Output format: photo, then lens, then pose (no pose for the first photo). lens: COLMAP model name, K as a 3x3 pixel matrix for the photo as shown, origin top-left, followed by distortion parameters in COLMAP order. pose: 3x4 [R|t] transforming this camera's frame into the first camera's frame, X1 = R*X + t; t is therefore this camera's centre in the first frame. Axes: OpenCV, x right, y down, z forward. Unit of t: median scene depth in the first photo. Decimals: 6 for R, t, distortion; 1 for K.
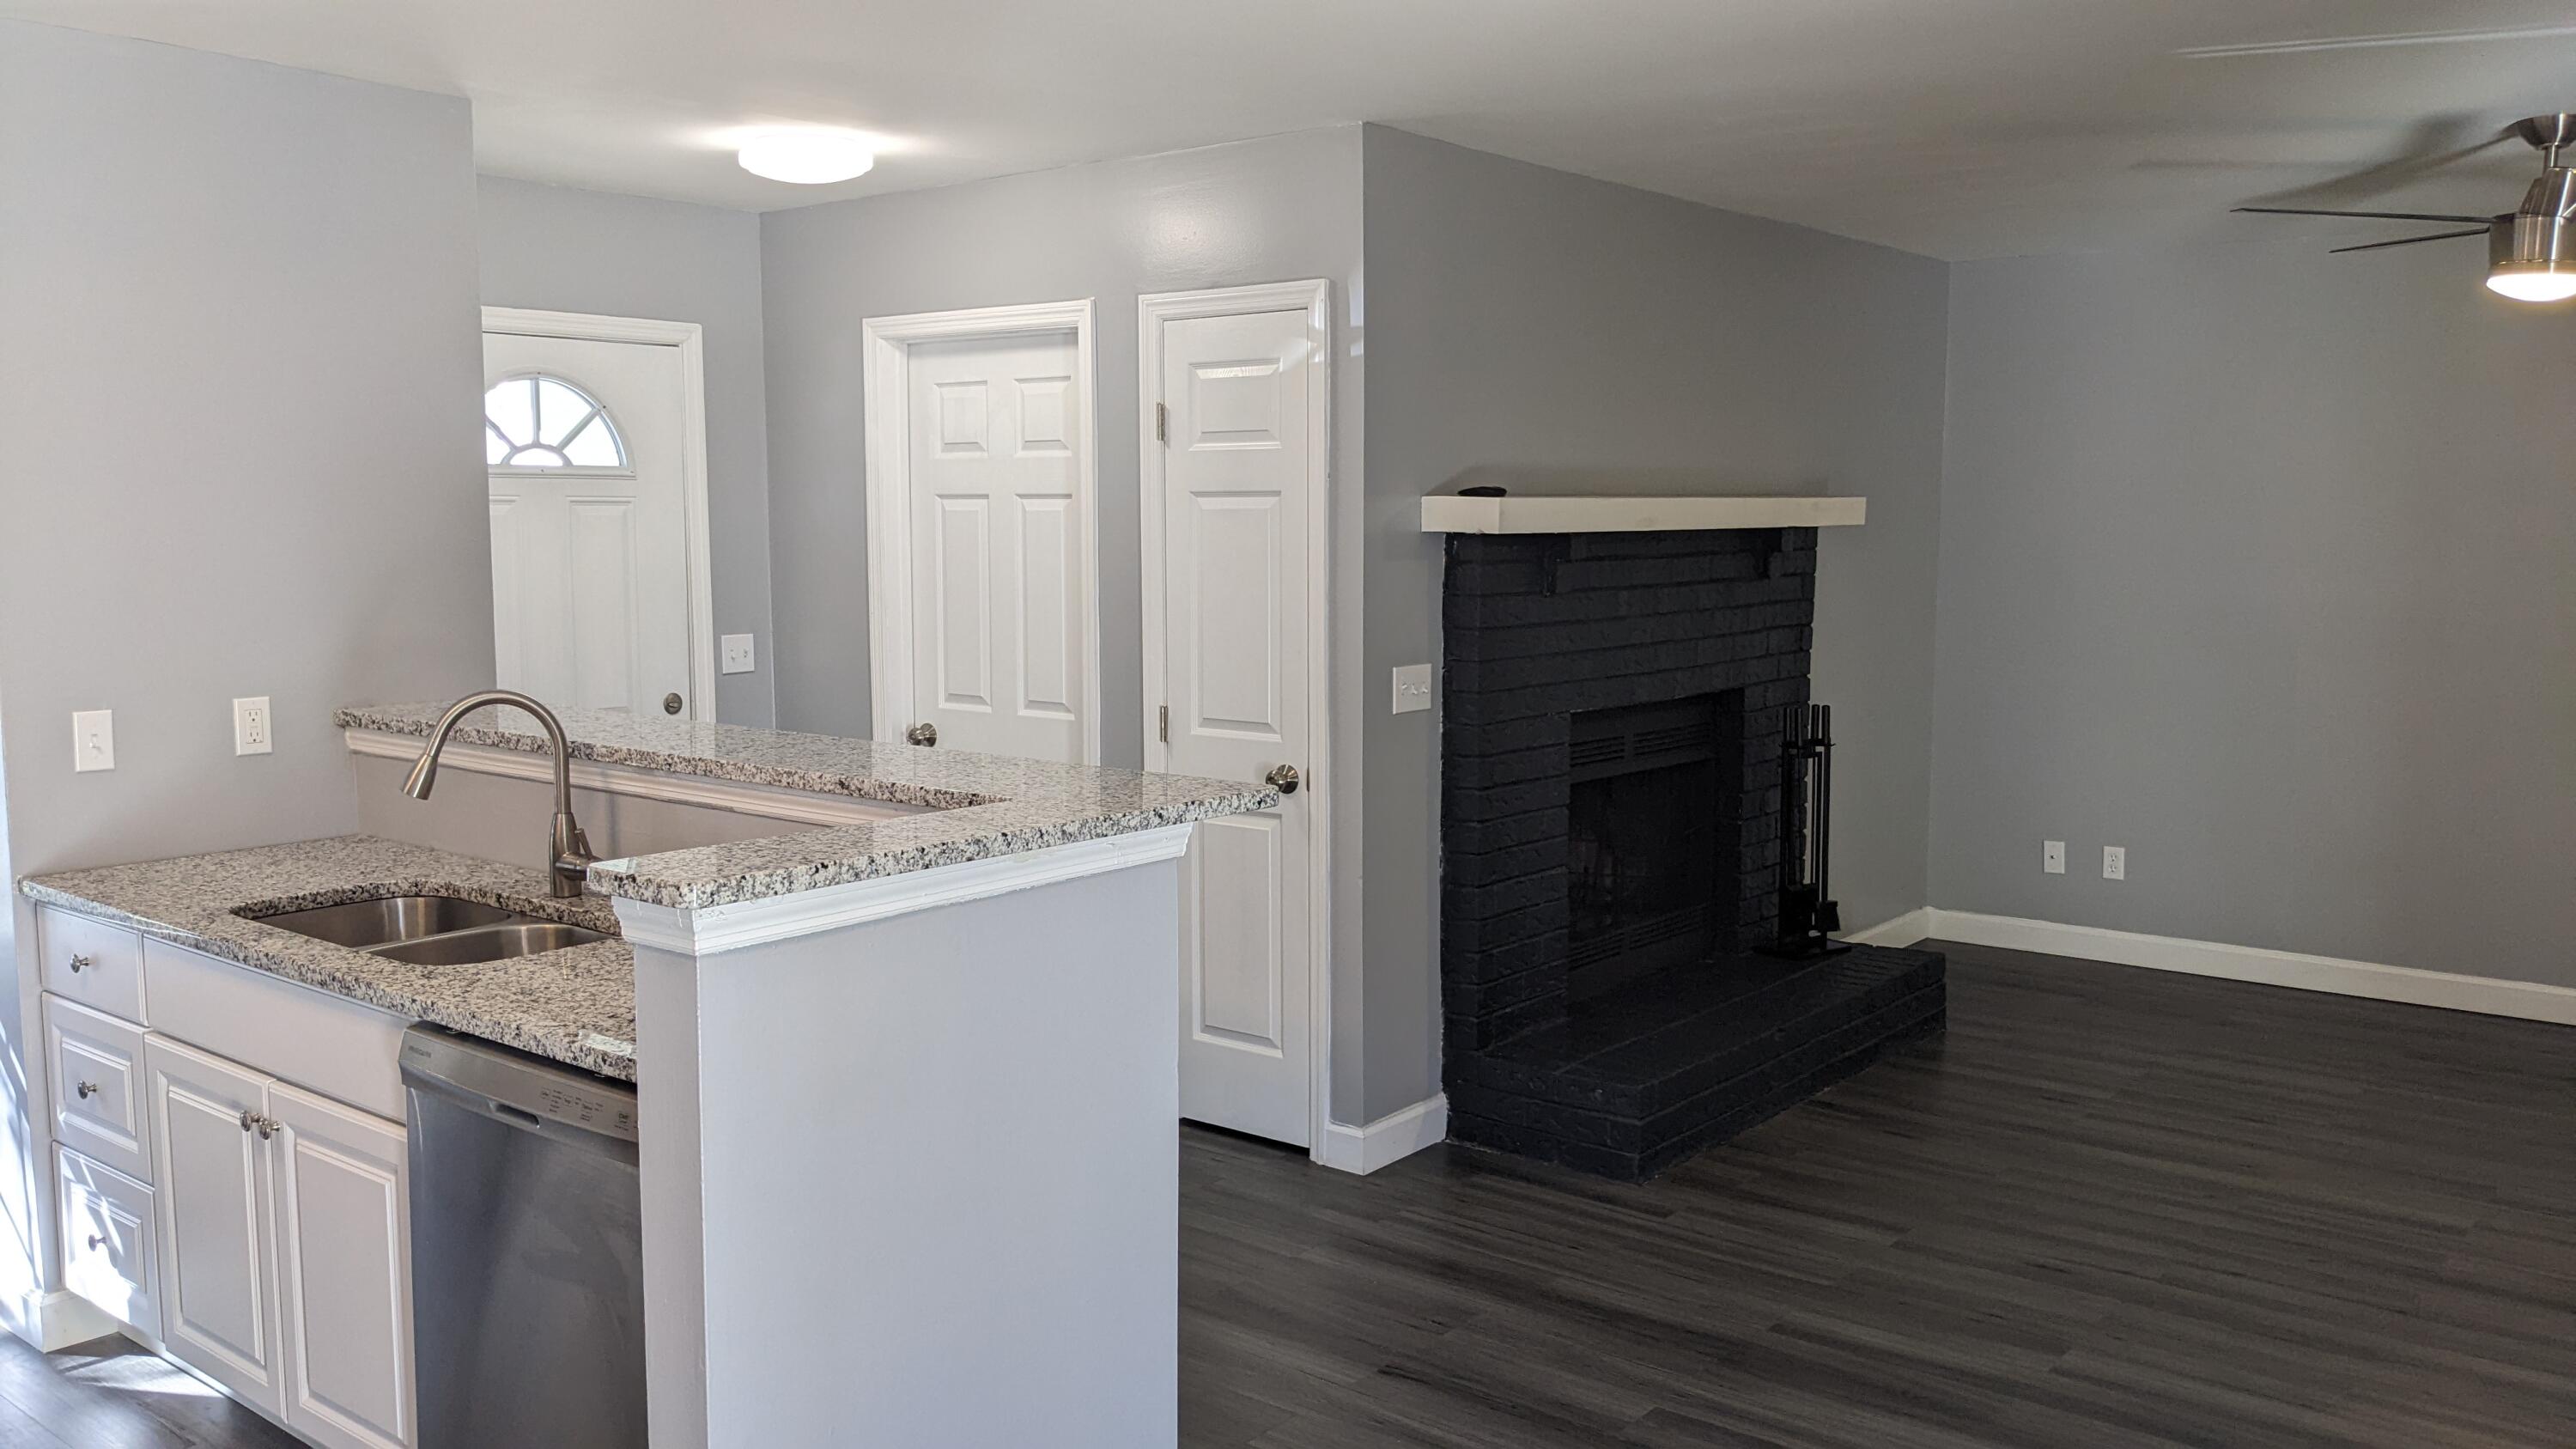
lens RADIAL K [[2036.1, 0, 1267.7], [0, 2036.1, 719.5], [0, 0, 1]] dist [0.031353, -0.047112]
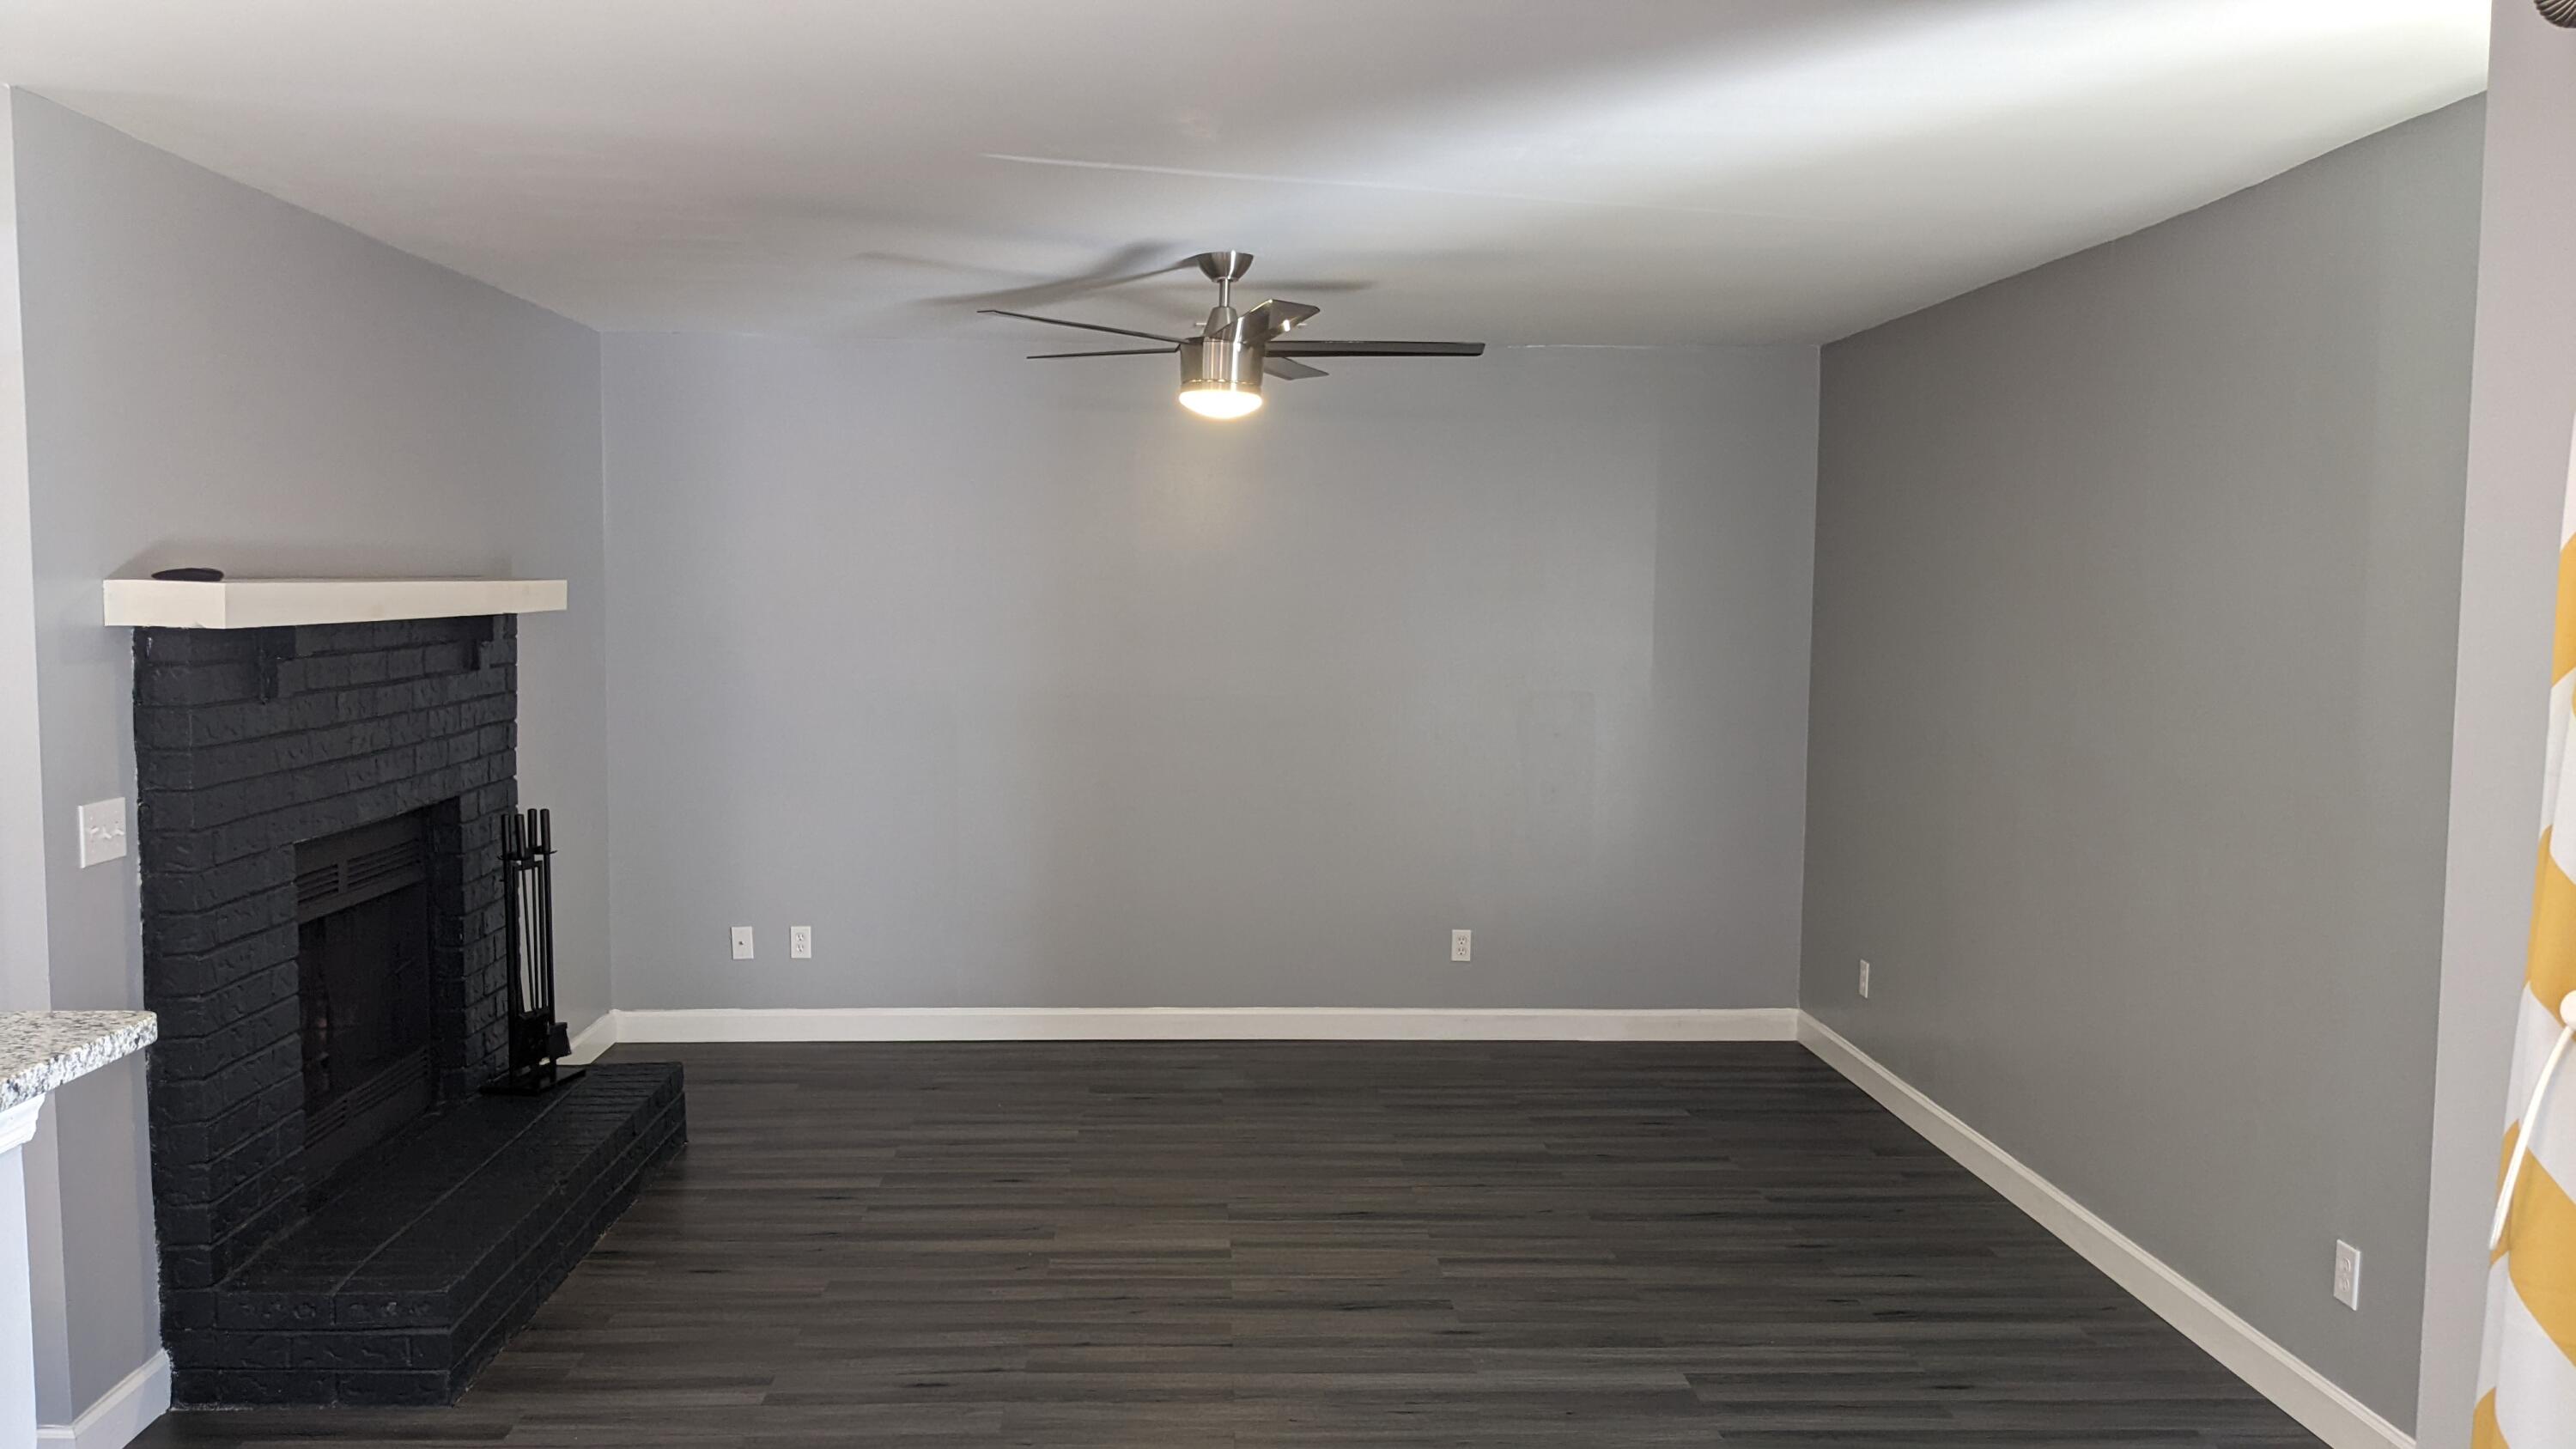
lens RADIAL K [[2036.1, 0, 1290.9], [0, 2036.1, 731.9], [0, 0, 1]] dist [0.031353, -0.047112]
pose [[0.754792, -0.043301, 0.654534, -0.089045], [0.062238, 0.998045, -0.005746, -0.019574], [-0.653005, 0.045074, 0.756011, 0.122126]]
